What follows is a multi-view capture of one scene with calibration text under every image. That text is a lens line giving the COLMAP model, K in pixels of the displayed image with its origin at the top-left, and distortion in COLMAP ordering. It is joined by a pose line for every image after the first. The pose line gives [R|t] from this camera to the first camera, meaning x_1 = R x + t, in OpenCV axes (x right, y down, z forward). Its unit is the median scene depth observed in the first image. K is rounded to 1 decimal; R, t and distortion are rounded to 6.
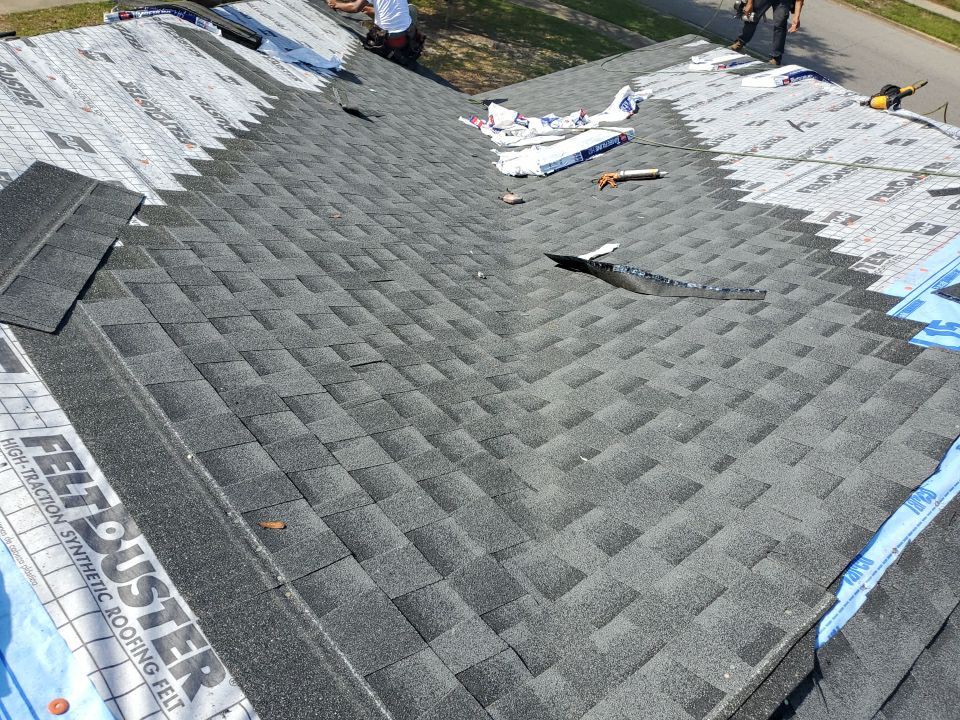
lens RADIAL K [[728.5, 0, 479.9], [0, 728.5, 377.5], [0, 0, 1]] dist [-0.034192, 0.065289]
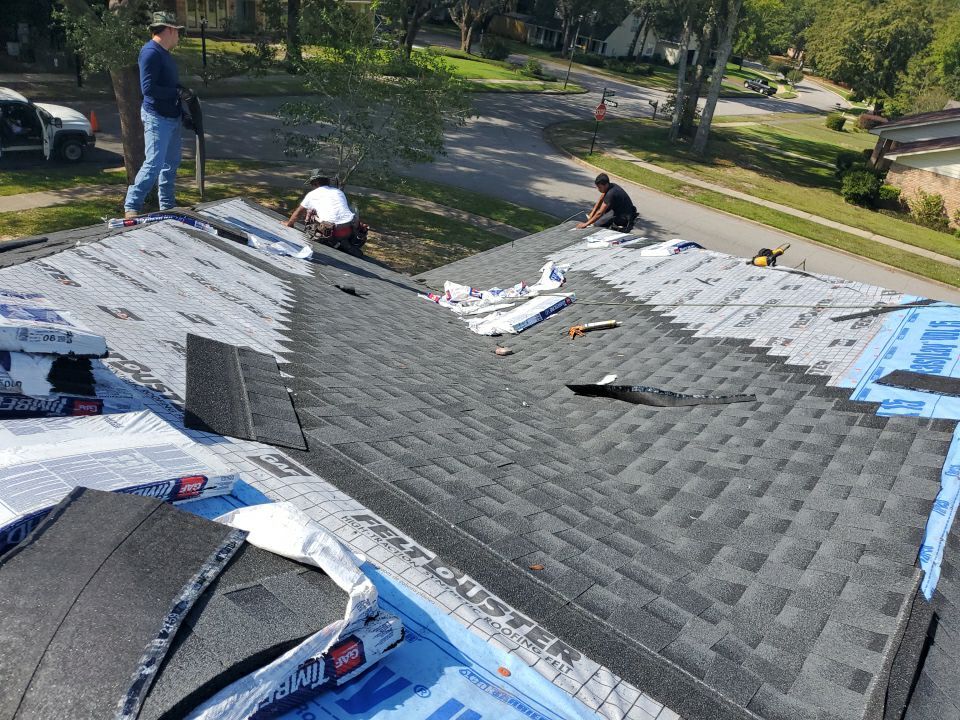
lens RADIAL K [[746.1, 0, 478.7], [0, 746.1, 381.2], [0, 0, 1]] dist [0.014013, -0.007226]
pose [[0.976243, -0.081865, 0.200616, -0.252841], [0.127524, 0.965622, -0.226521, 0.069835], [-0.175176, 0.246723, 0.953122, -0.134193]]
